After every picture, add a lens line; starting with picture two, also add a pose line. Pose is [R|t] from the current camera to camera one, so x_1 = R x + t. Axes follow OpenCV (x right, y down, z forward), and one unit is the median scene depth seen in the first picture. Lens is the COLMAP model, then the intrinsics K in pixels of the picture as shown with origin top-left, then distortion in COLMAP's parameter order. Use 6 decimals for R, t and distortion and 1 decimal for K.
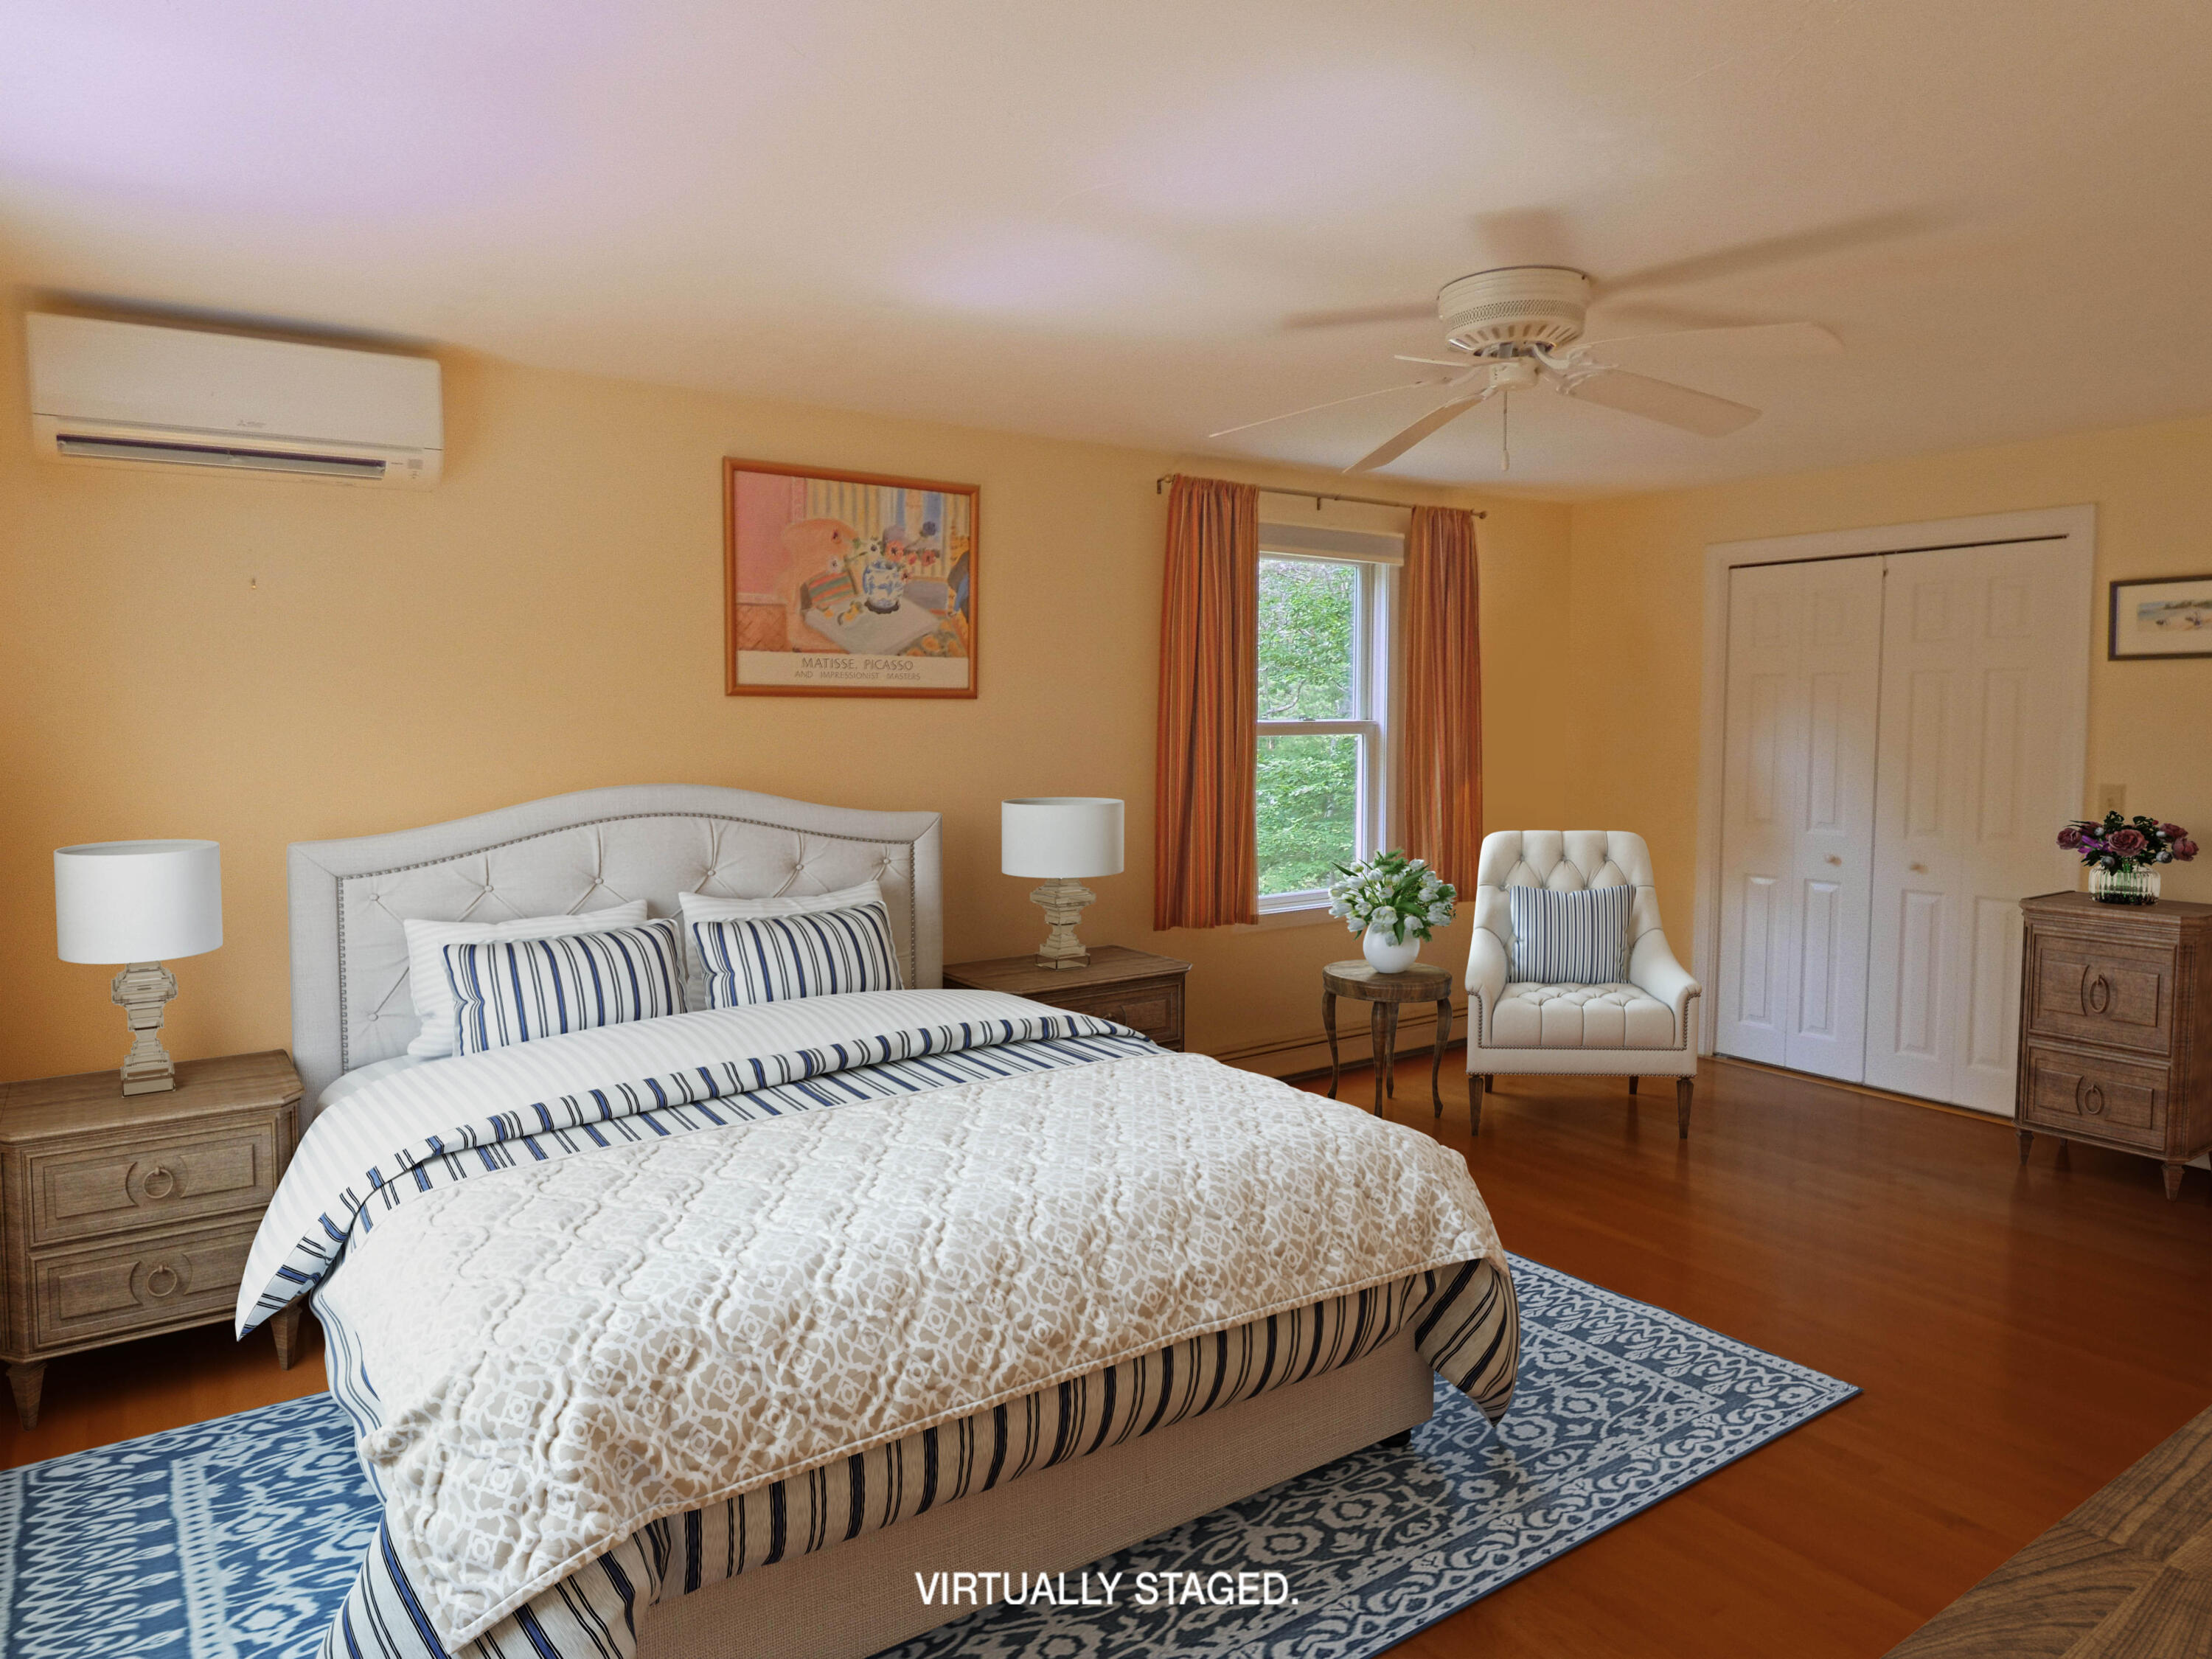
lens RADIAL K [[1344.2, 0, 1106.2], [0, 1344.2, 801.4], [0, 0, 1]] dist [0.279566, 0.000209]
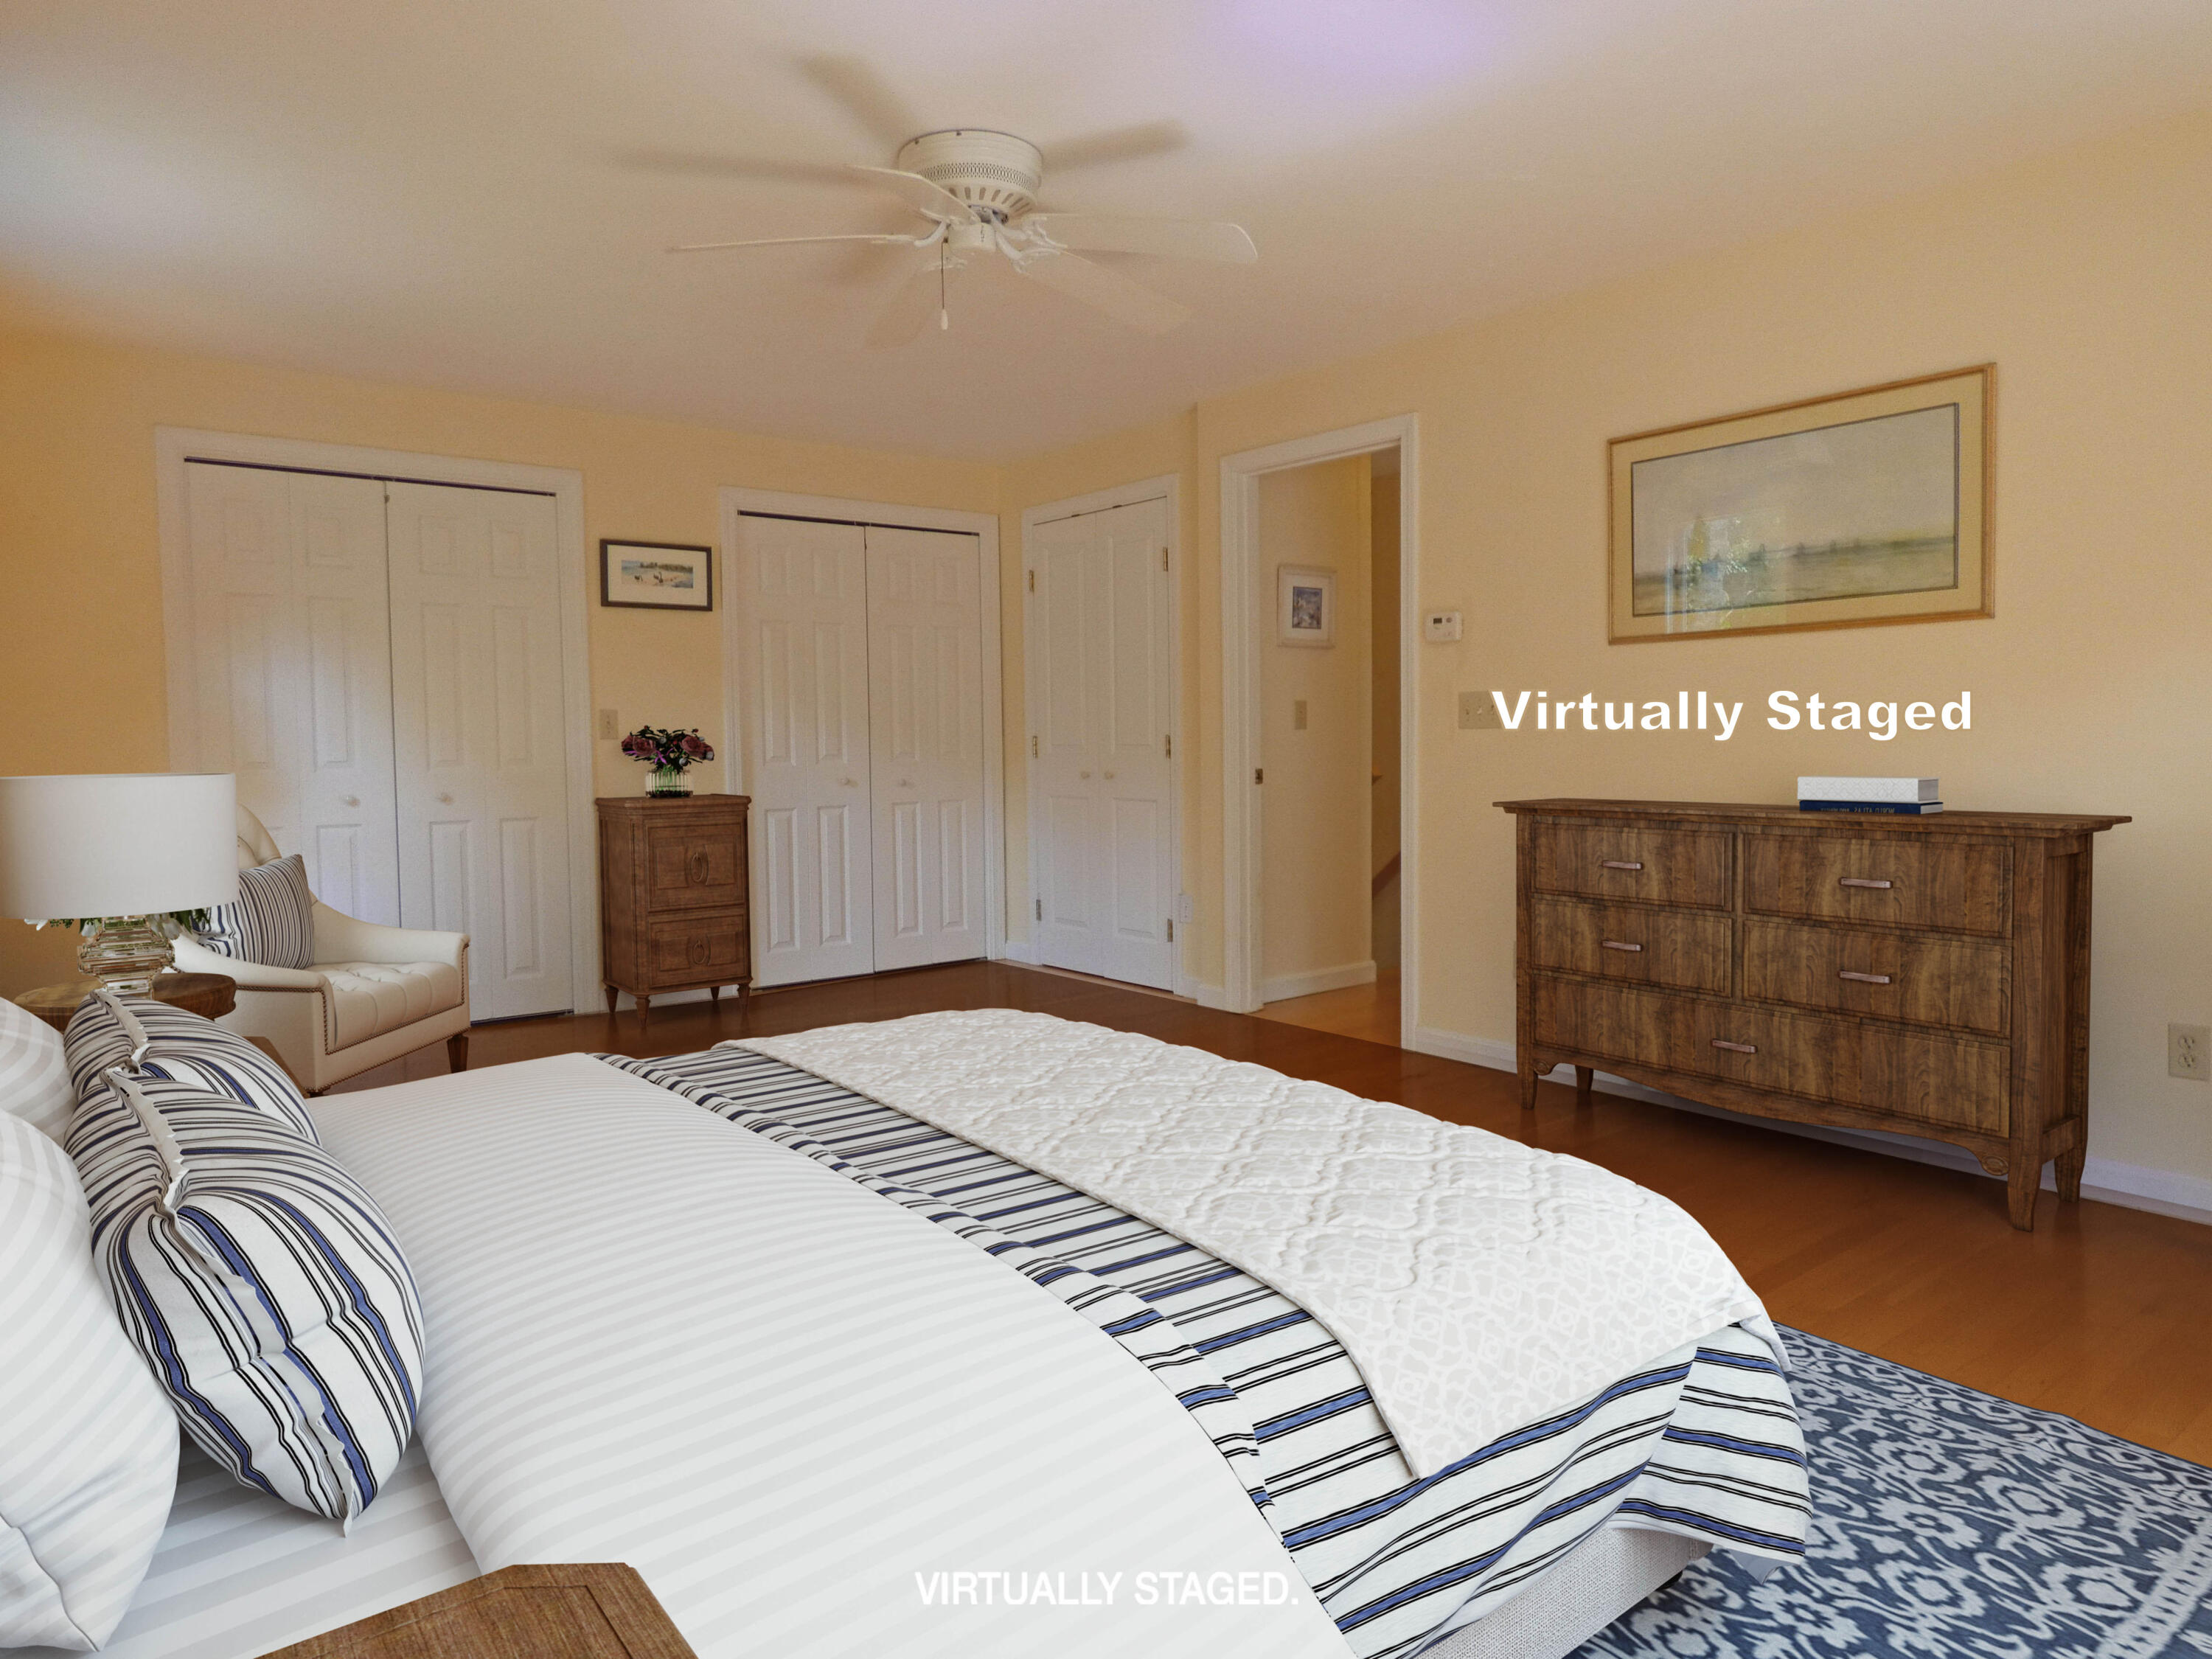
lens RADIAL K [[1457.1, 0, 1106.0], [0, 1457.1, 829.5], [0, 0, 1]] dist [-0.002085, -0.000613]
pose [[-0.033275, -0.068404, 0.997103, -0.550279], [0.075747, 0.994613, 0.070761, 0.035121], [-0.996572, 0.077882, -0.027915, 0.676047]]
